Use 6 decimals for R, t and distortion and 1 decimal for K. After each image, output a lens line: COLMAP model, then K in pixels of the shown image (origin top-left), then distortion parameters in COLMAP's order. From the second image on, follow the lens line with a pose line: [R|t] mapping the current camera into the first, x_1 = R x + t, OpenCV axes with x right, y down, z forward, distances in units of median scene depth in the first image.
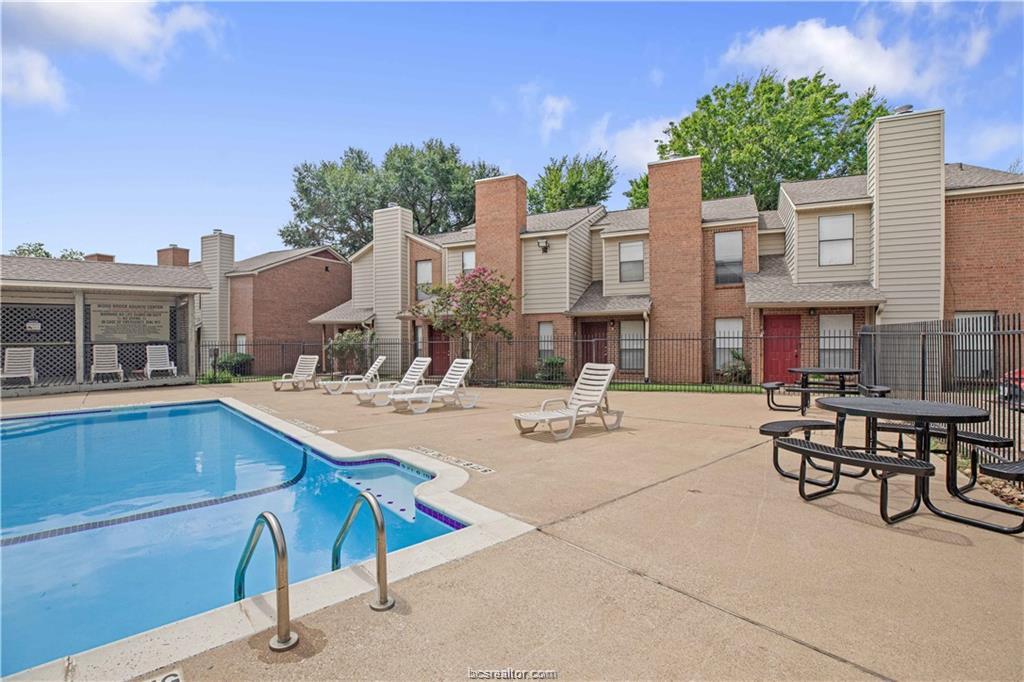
lens RADIAL K [[463.6, 0, 511.7], [0, 463.6, 339.1], [0, 0, 1]] dist [-0.021808, 0.000796]
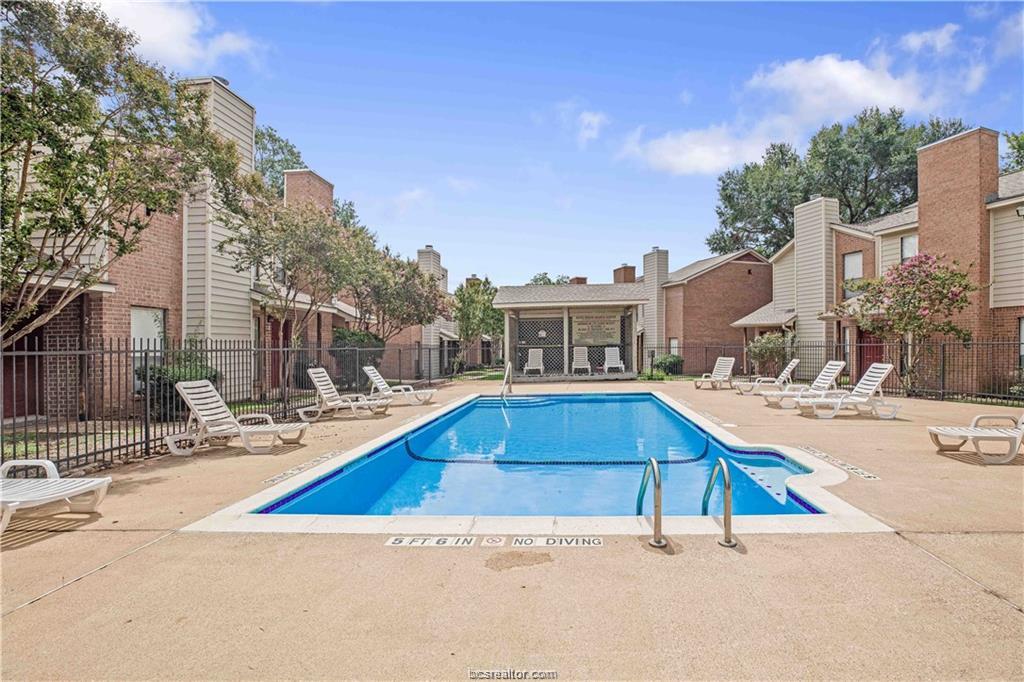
lens RADIAL K [[483.6, 0, 507.7], [0, 483.6, 343.4], [0, 0, 1]] dist [-0.001740, -0.000576]
pose [[0.634250, -0.003178, -0.773121, 0.103036], [0.005688, 0.999984, 0.000557, -0.000543], [0.773107, -0.004751, 0.634258, -0.095761]]
